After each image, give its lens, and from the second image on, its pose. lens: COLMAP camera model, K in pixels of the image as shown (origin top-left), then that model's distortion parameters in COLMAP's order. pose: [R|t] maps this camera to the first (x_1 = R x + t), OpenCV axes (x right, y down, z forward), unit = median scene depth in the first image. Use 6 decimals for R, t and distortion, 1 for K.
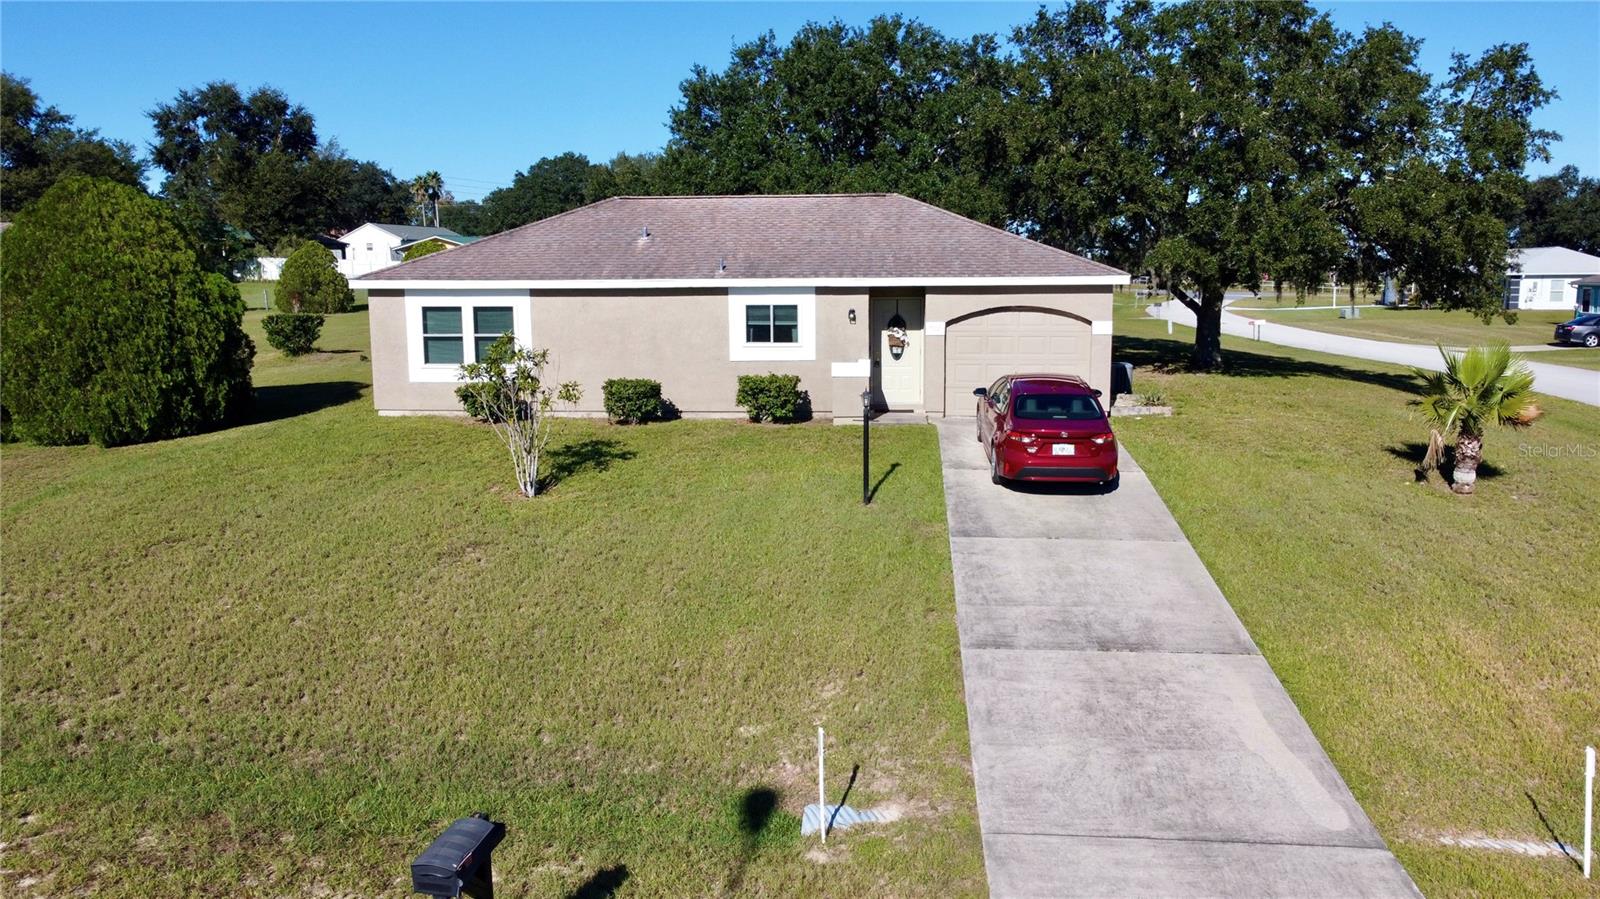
lens RADIAL K [[1215.5, 0, 800.2], [0, 1215.5, 451.5], [0, 0, 1]] dist [-0.001592, -0.001881]
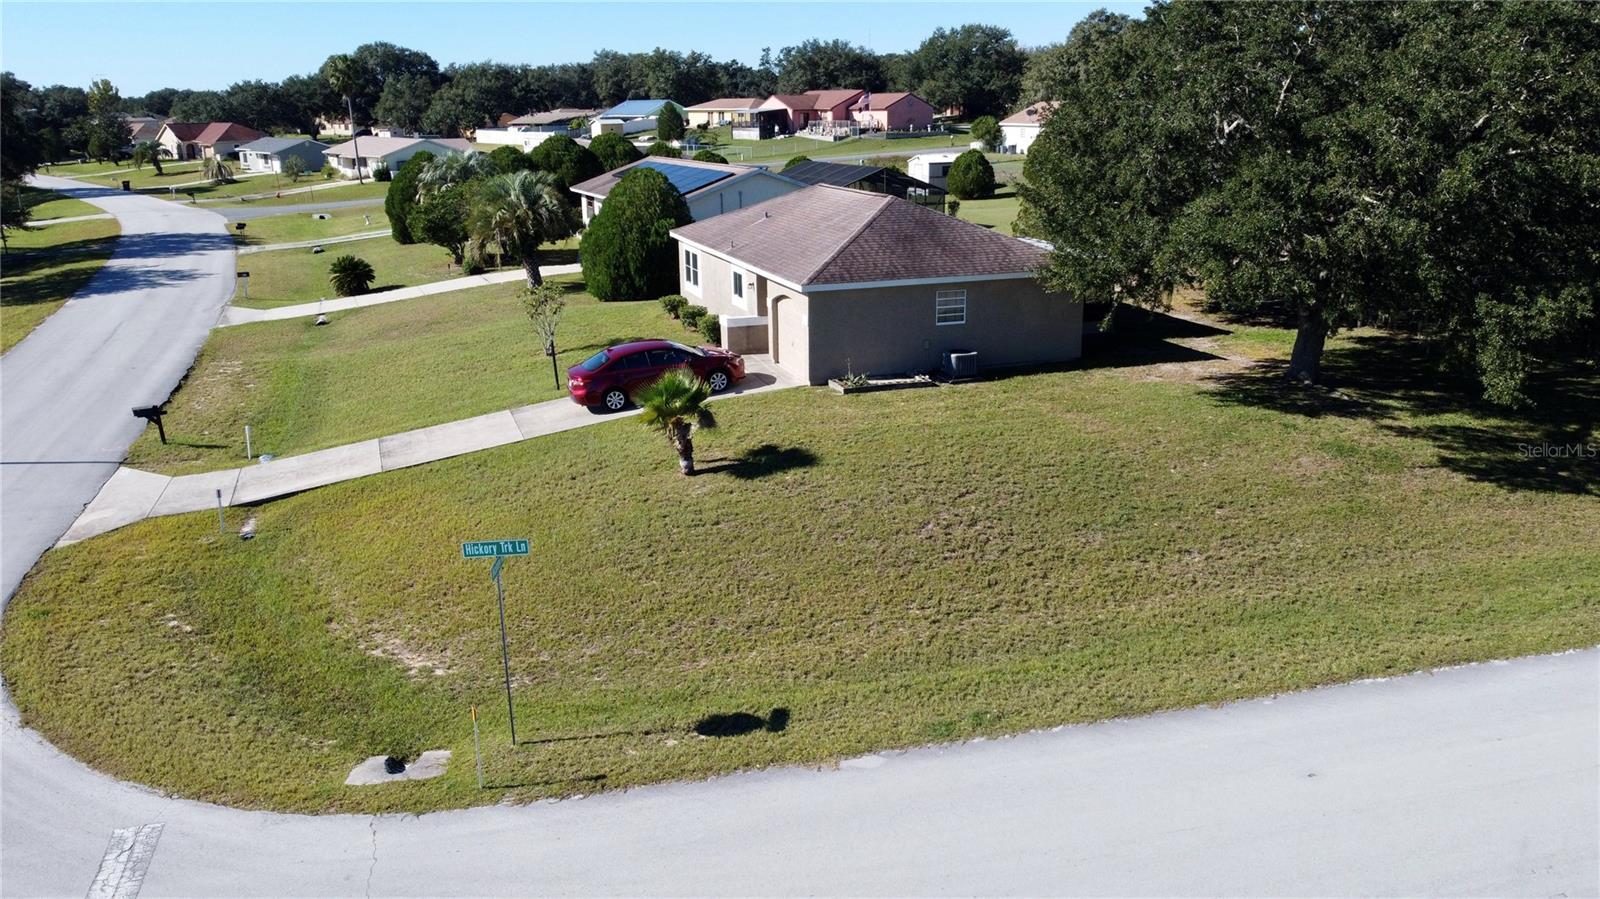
lens RADIAL K [[1215.5, 0, 804.9], [0, 1215.5, 451.4], [0, 0, 1]] dist [-0.001592, -0.001881]
pose [[0.398948, 0.254443, -0.880965, 1.494956], [-0.118692, 0.966978, 0.225536, -0.266351], [0.909259, 0.014587, 0.415974, 0.423220]]
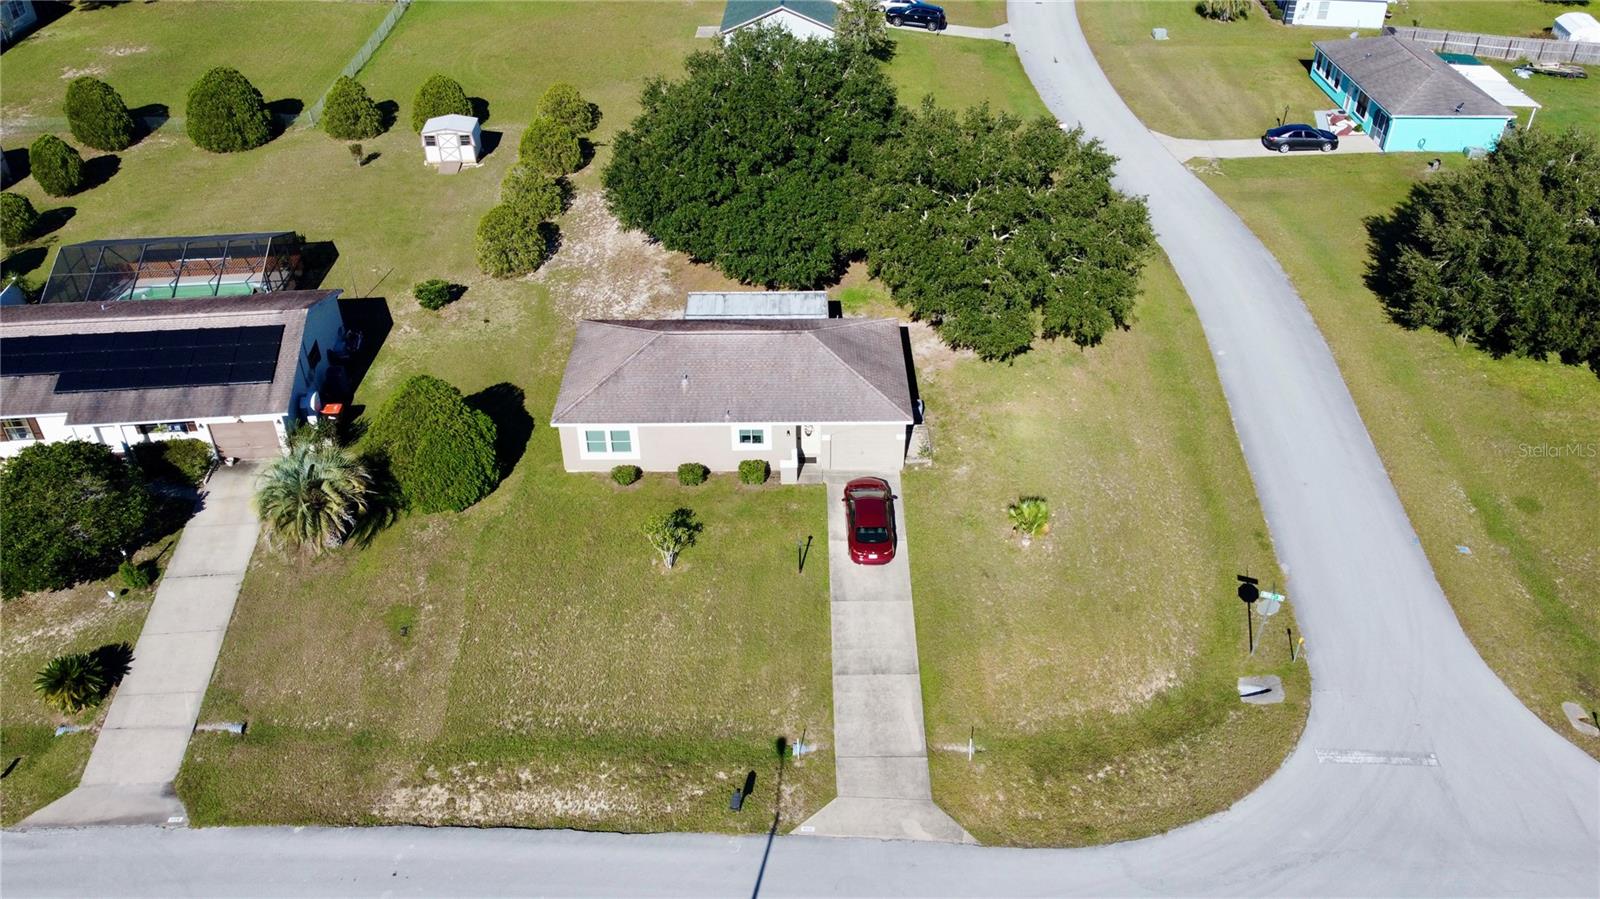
lens RADIAL K [[1215.5, 0, 800.5], [0, 1215.5, 449.6], [0, 0, 1]] dist [-0.001592, -0.001881]
pose [[0.996068, -0.048460, 0.074159, -0.099668], [0.009633, 0.891405, 0.453106, -1.080389], [-0.088063, -0.450610, 0.888367, -0.960849]]
